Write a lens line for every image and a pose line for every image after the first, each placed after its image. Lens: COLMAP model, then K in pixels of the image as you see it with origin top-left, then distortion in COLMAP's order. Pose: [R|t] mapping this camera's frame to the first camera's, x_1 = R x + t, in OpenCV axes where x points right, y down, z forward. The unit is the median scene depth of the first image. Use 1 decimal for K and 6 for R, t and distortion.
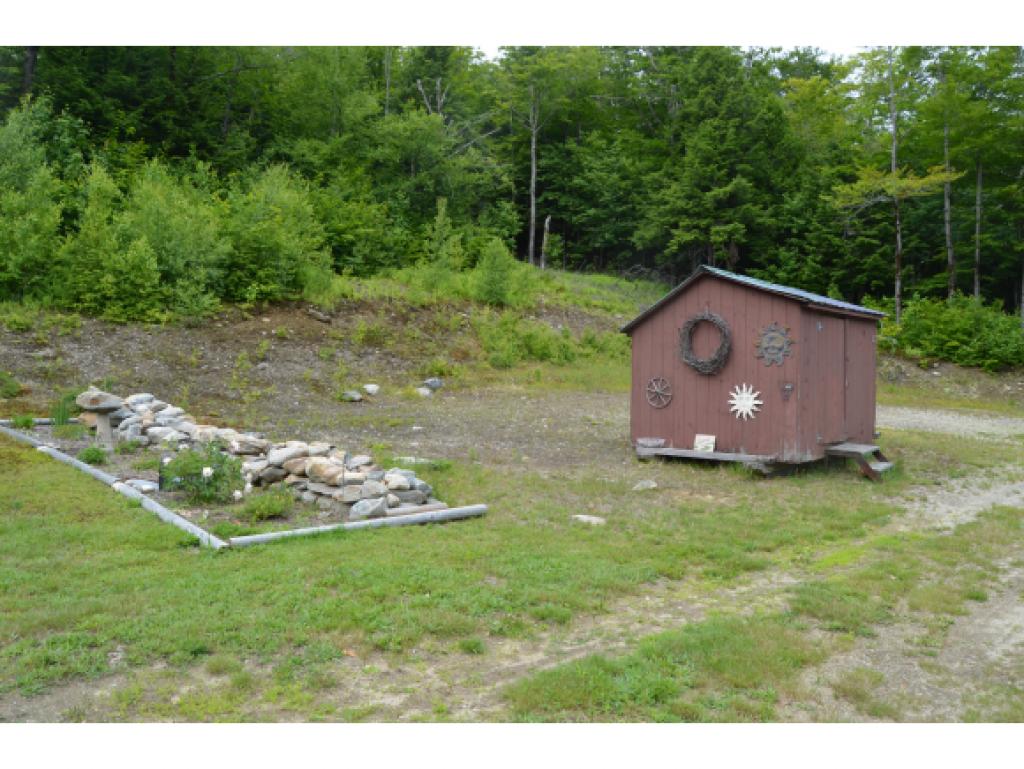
lens RADIAL K [[800.4, 0, 511.8], [0, 800.4, 382.6], [0, 0, 1]] dist [-0.062765, -0.003294]
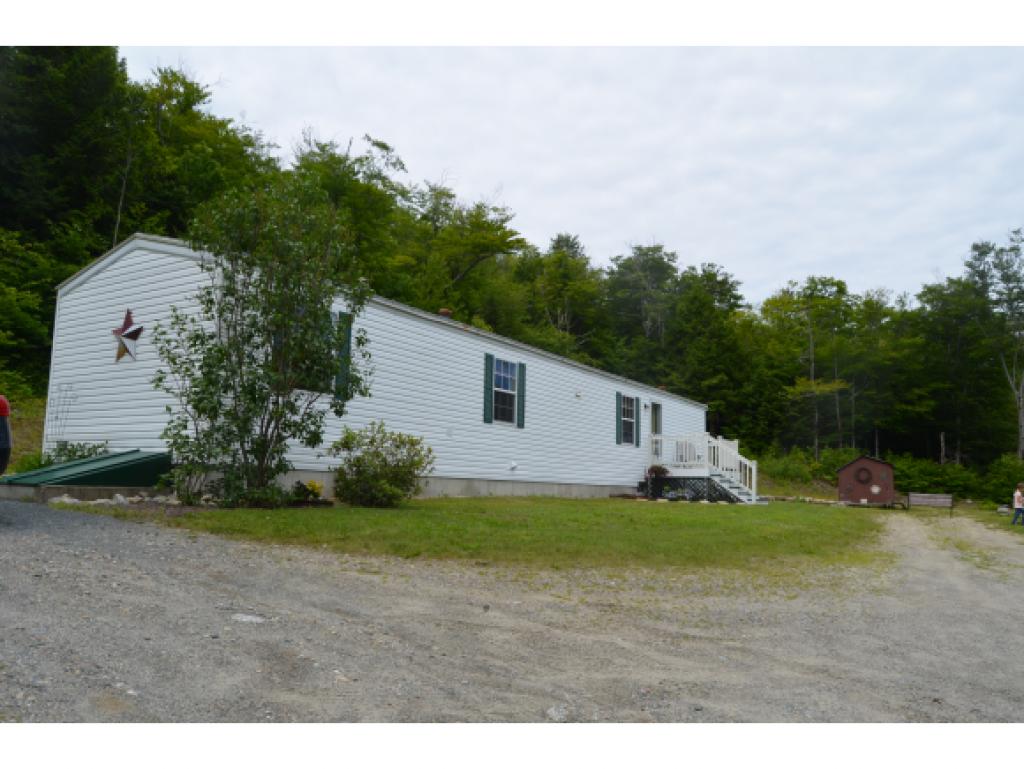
lens RADIAL K [[800.4, 0, 514.1], [0, 800.4, 383.6], [0, 0, 1]] dist [-0.062765, -0.003294]
pose [[0.972705, 0.040957, 0.228401, -0.541517], [-0.006184, 0.988526, -0.150925, 0.024141], [-0.231962, 0.145393, 0.961798, -0.550370]]
